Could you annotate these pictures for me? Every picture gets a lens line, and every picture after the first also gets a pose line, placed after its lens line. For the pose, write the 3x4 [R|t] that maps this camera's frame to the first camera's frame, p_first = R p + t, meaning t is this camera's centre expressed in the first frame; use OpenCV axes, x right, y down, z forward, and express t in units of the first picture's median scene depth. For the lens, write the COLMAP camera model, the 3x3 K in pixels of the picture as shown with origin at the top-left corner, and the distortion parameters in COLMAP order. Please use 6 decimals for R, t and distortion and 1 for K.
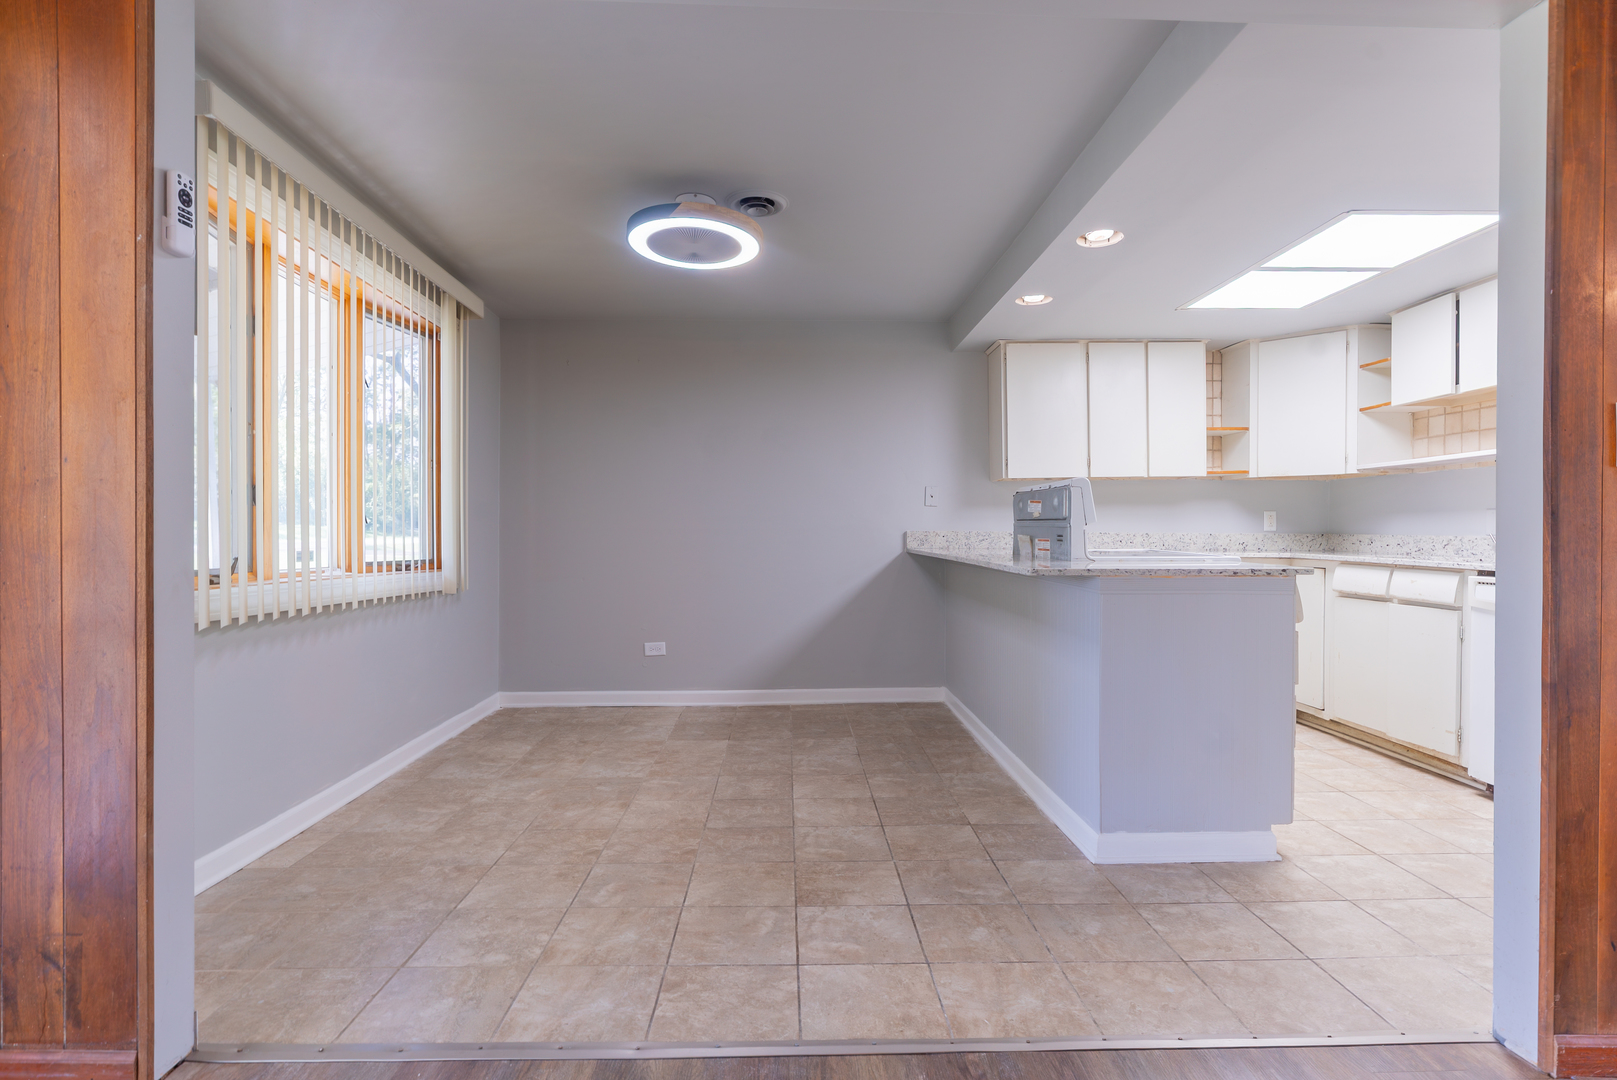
lens RADIAL K [[840.5, 0, 804.7], [0, 840.5, 537.5], [0, 0, 1]] dist [-0.004929, 0.004664]
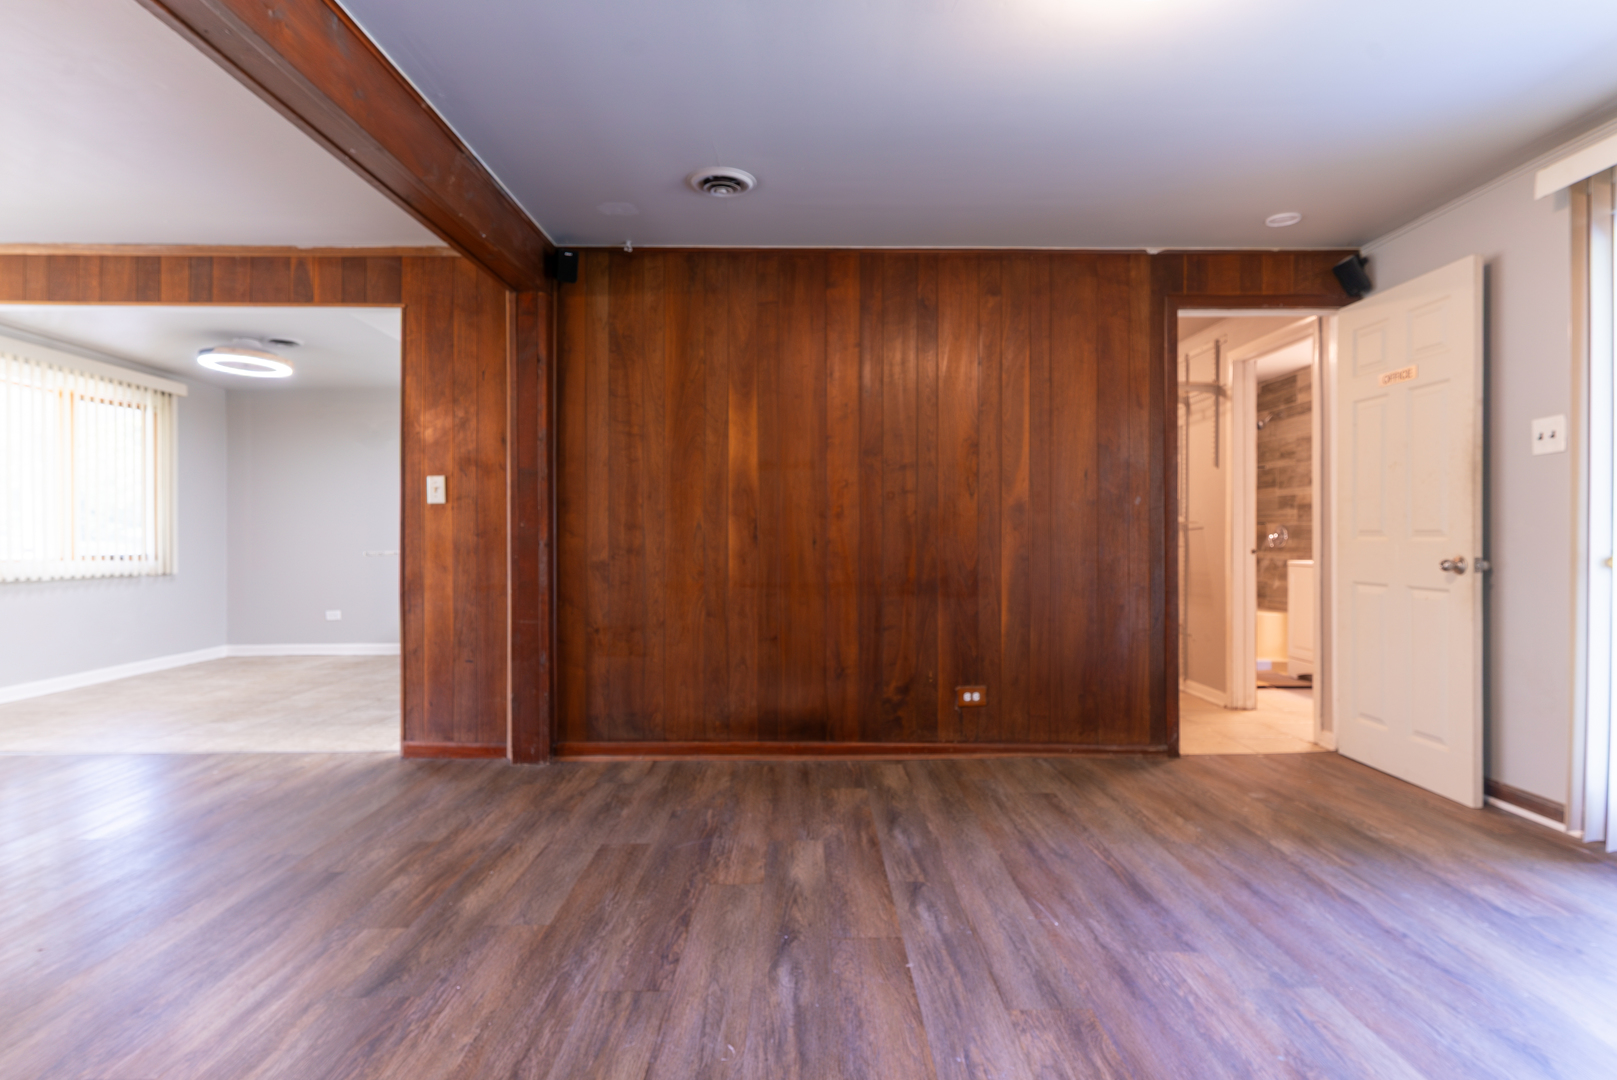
lens RADIAL K [[840.5, 0, 815.0], [0, 840.5, 545.1], [0, 0, 1]] dist [-0.004929, 0.004664]
pose [[0.999737, -0.002397, -0.022802, 2.112382], [0.002373, 0.999997, -0.001089, 0.039905], [0.022804, 0.001035, 0.999739, -1.357809]]
